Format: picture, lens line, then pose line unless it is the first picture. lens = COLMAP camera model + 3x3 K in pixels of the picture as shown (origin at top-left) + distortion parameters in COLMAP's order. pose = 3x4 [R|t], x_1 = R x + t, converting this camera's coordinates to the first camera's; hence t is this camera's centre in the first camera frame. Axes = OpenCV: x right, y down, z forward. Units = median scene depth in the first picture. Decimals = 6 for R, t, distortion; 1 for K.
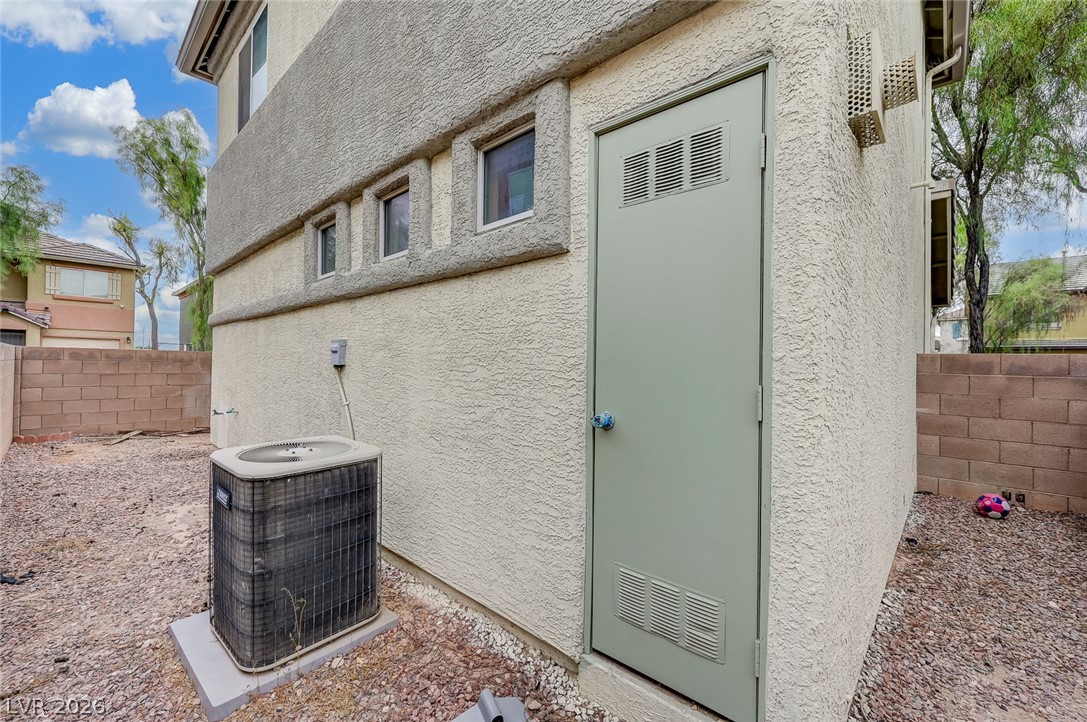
lens RADIAL K [[436.6, 0, 550.8], [0, 436.6, 357.5], [0, 0, 1]] dist [-0.000615, -0.000072]
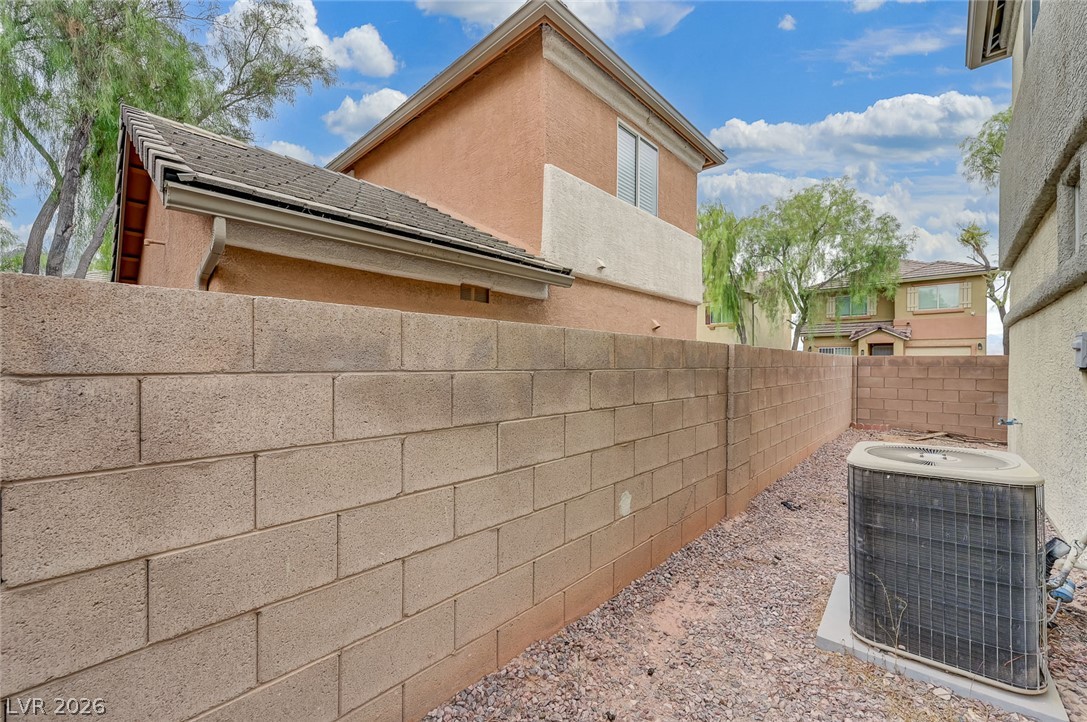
lens RADIAL K [[436.6, 0, 550.8], [0, 436.6, 357.5], [0, 0, 1]] dist [-0.000615, -0.000072]
pose [[0.006477, -0.028792, -0.999564, 0.105012], [0.013878, 0.999492, -0.028700, 0.003927], [0.999883, -0.013686, 0.006874, 0.046341]]
